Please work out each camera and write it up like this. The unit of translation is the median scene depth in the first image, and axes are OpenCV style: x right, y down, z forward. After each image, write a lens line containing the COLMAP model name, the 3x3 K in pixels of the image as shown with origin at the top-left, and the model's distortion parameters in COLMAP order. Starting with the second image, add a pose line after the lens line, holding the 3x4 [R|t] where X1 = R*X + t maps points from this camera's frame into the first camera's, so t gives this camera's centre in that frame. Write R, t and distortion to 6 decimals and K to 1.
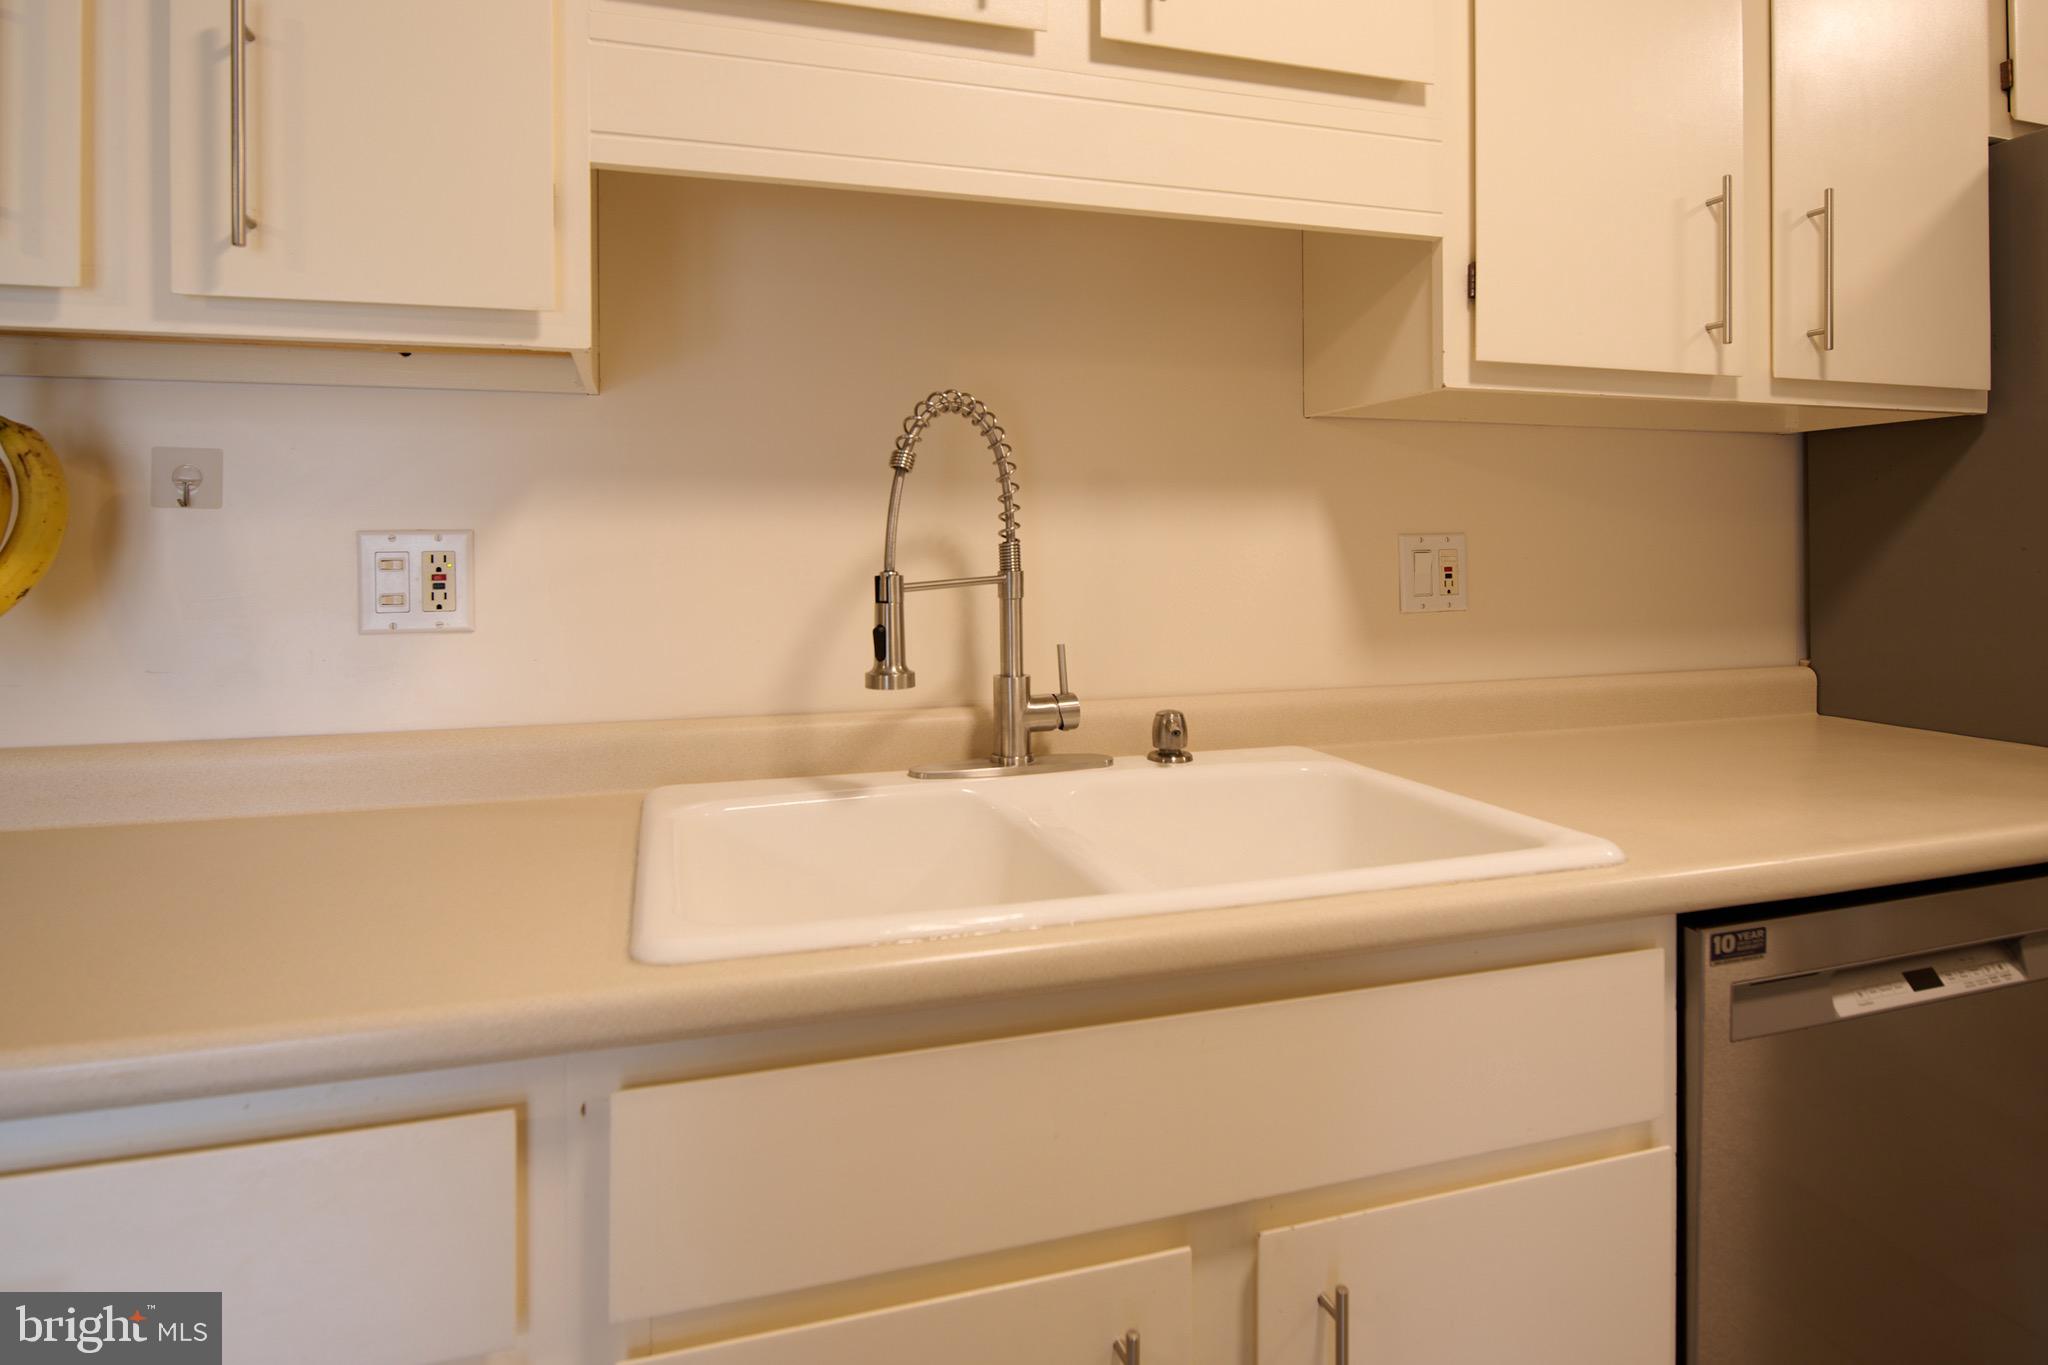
lens RADIAL K [[1140.6, 0, 1031.0], [0, 1140.6, 550.4], [0, 0, 1]] dist [-0.001477, -0.000500]
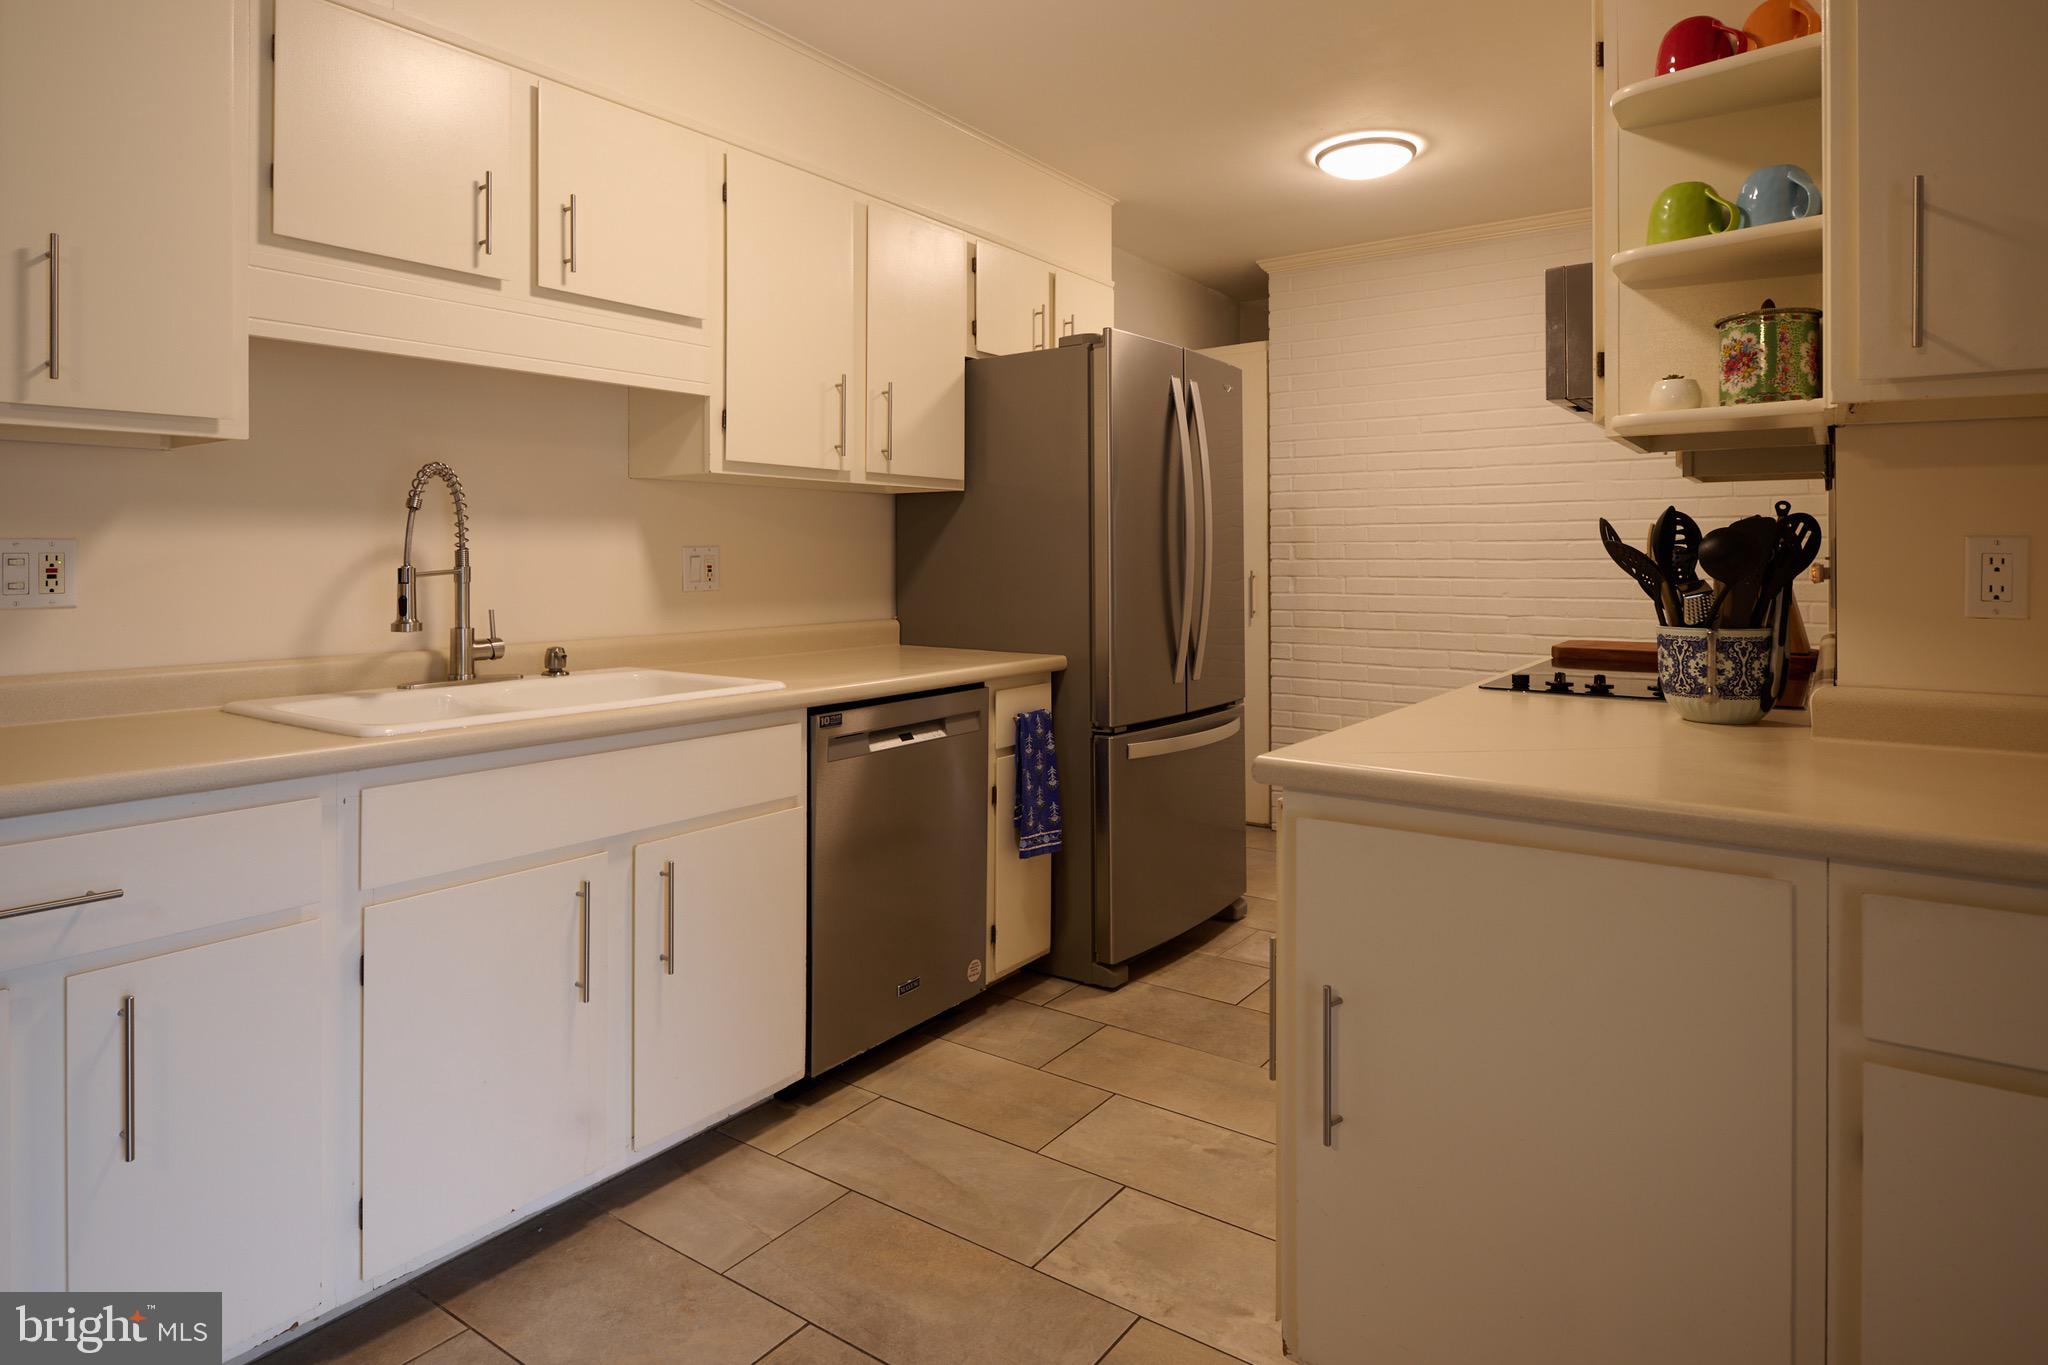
lens RADIAL K [[1140.6, 0, 1031.0], [0, 1140.6, 550.4], [0, 0, 1]] dist [-0.001477, -0.000500]
pose [[0.803507, 0.007571, 0.595247, -0.351352], [-0.003334, 0.999961, -0.008219, 0.004916], [-0.595286, 0.004620, 0.803501, -0.879211]]
